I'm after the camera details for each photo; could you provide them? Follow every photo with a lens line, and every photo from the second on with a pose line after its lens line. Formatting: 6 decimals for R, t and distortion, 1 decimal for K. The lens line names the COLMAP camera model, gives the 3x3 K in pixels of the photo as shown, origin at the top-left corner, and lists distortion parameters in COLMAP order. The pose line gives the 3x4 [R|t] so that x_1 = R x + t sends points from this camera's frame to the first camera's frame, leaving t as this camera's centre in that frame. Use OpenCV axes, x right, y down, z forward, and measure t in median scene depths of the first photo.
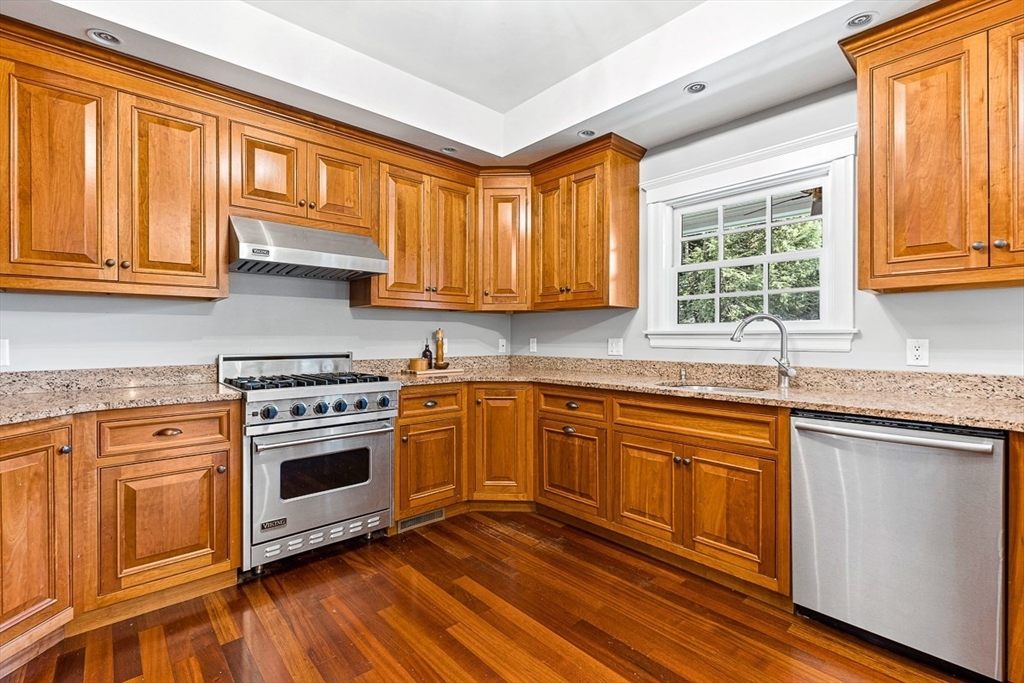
lens RADIAL K [[459.5, 0, 518.6], [0, 459.5, 337.0], [0, 0, 1]] dist [-0.002946, -0.000095]
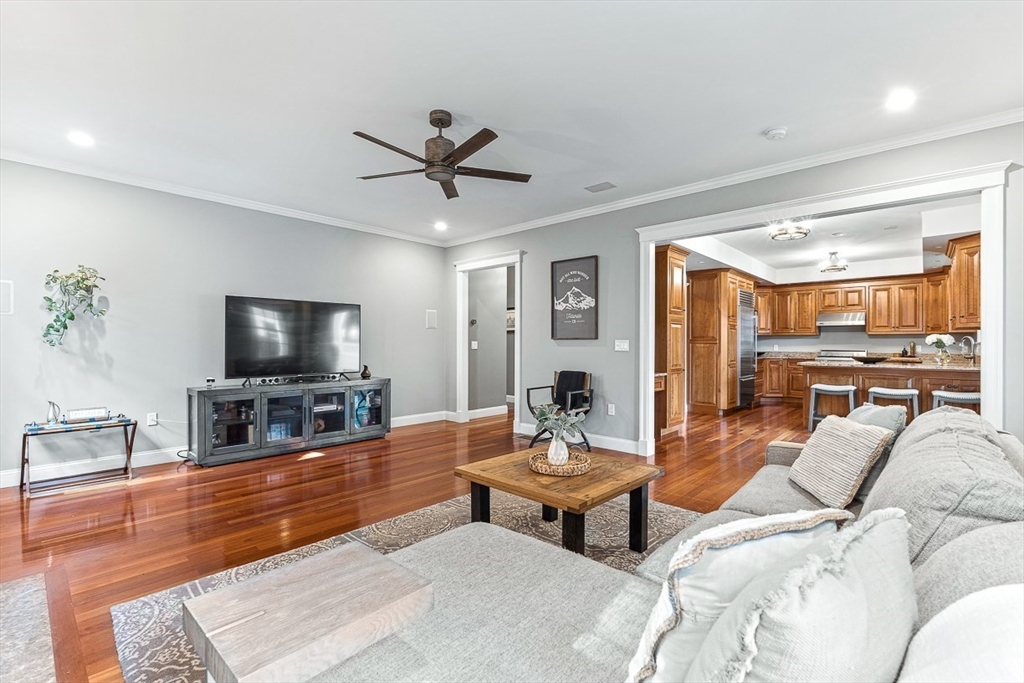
lens RADIAL K [[454.0, 0, 512.7], [0, 454.0, 343.5], [0, 0, 1]] dist [-0.001624, -0.000378]
pose [[0.087992, -0.001480, -0.996120, 3.057470], [-0.003640, 0.999992, -0.001807, 0.007110], [0.996115, 0.003785, 0.087986, -1.983244]]
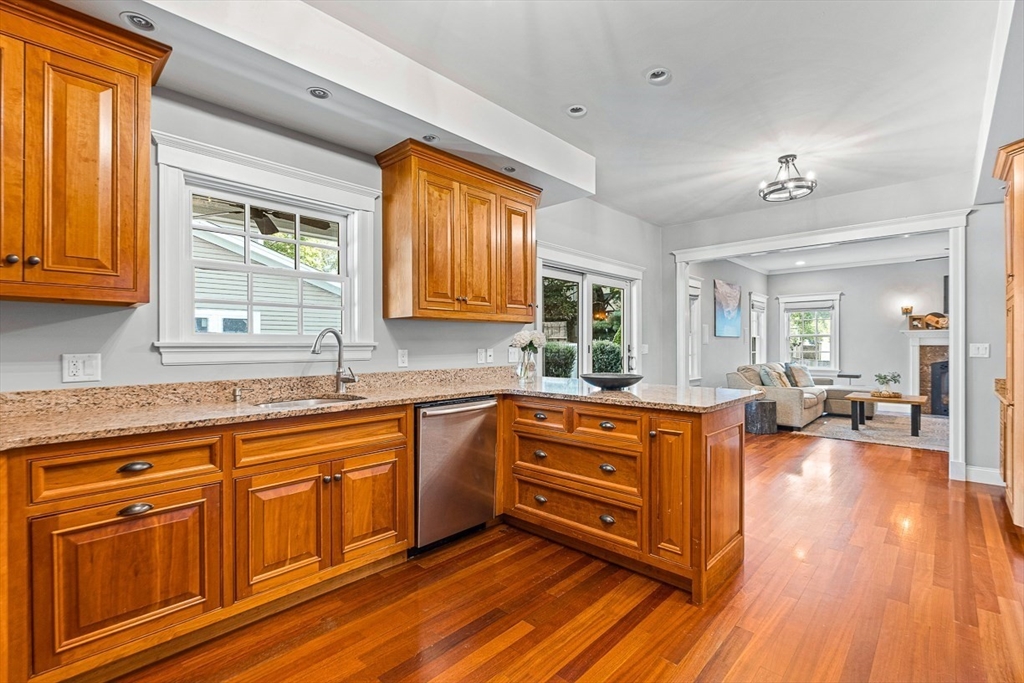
lens RADIAL K [[464.2, 0, 516.0], [0, 464.2, 344.3], [0, 0, 1]] dist [0.000159, -0.000180]
pose [[-0.082636, -0.001287, 0.996579, -0.662617], [0.000717, 0.999999, 0.001351, -0.014340], [-0.996580, 0.000826, -0.082635, 0.708604]]
